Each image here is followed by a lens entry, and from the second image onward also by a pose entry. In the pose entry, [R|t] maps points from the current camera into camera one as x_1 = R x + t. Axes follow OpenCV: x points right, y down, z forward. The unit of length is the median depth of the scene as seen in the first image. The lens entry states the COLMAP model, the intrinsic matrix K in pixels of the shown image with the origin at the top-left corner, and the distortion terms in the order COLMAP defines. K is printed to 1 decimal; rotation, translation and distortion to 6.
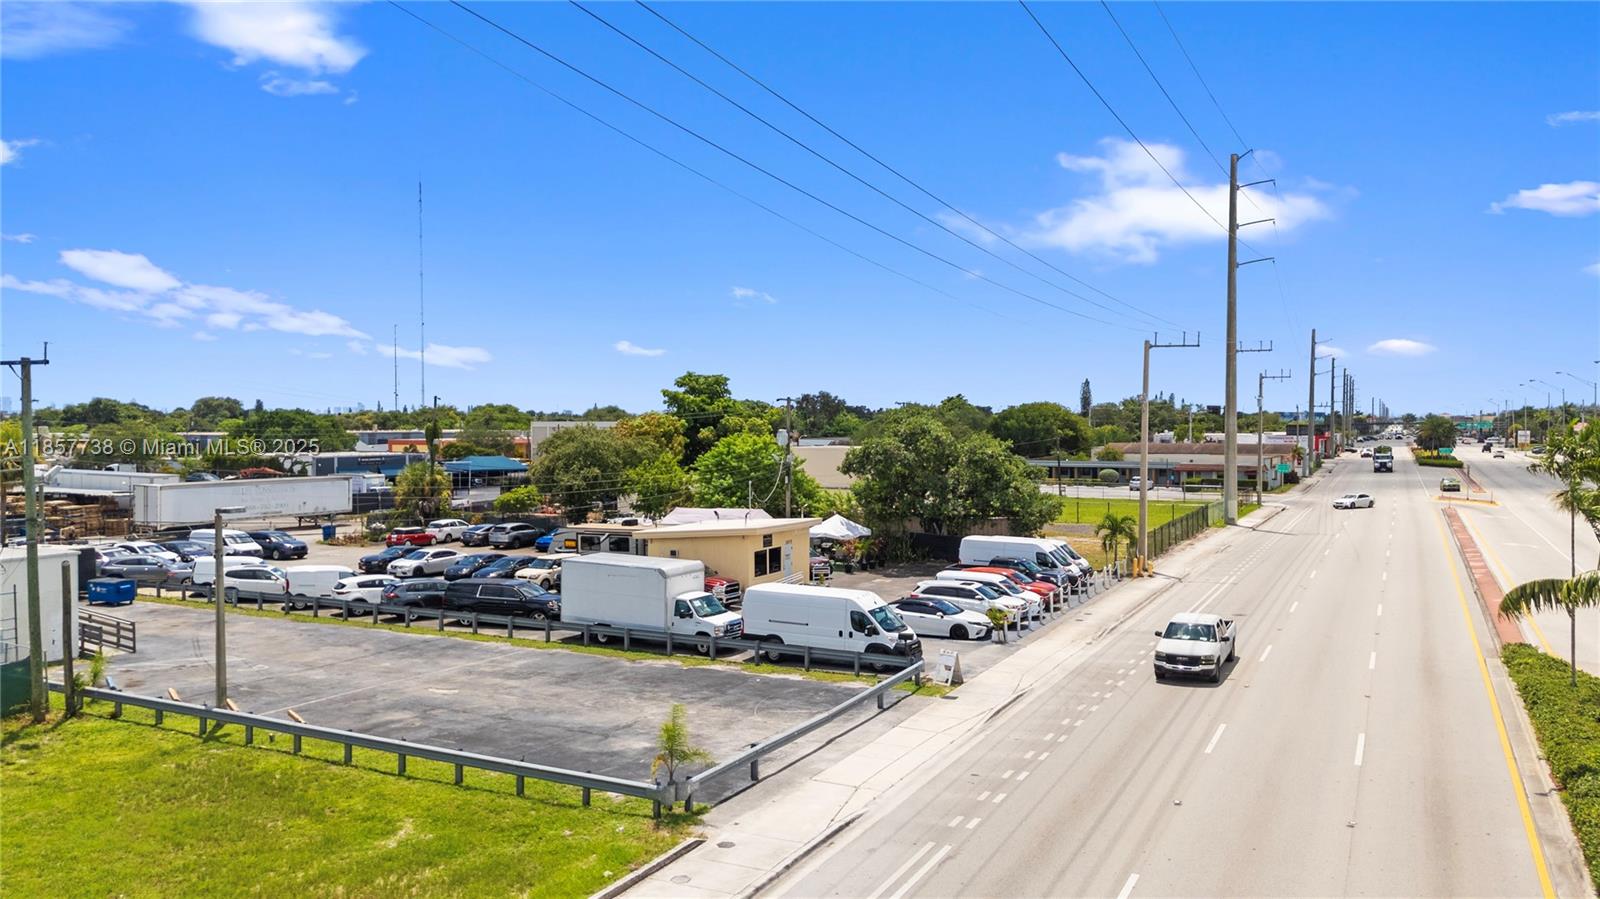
lens RADIAL K [[1157.6, 0, 800.0], [0, 1157.6, 449.5], [0, 0, 1]] dist [0.170171, -0.425459]
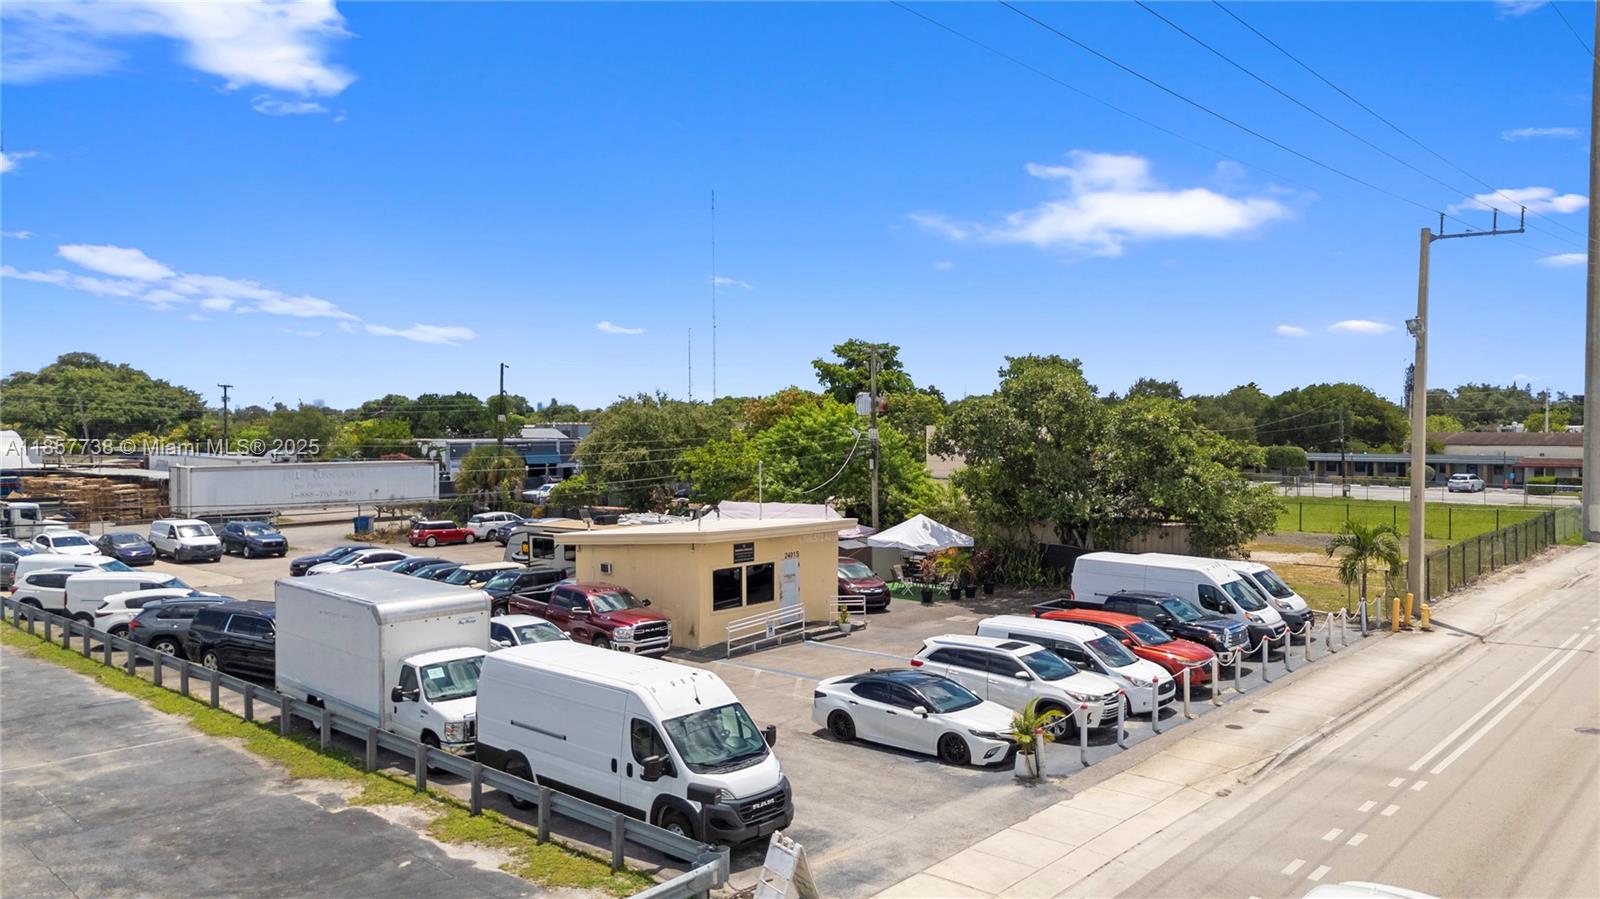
lens RADIAL K [[1170.4, 0, 800.0], [0, 1170.4, 449.5], [0, 0, 1]] dist [0.073539, -0.064456]
pose [[0.970637, 0.004433, -0.240508, 0.135957], [-0.004235, 0.999990, 0.001342, 0.019195], [0.240512, -0.000284, 0.970646, 0.345879]]
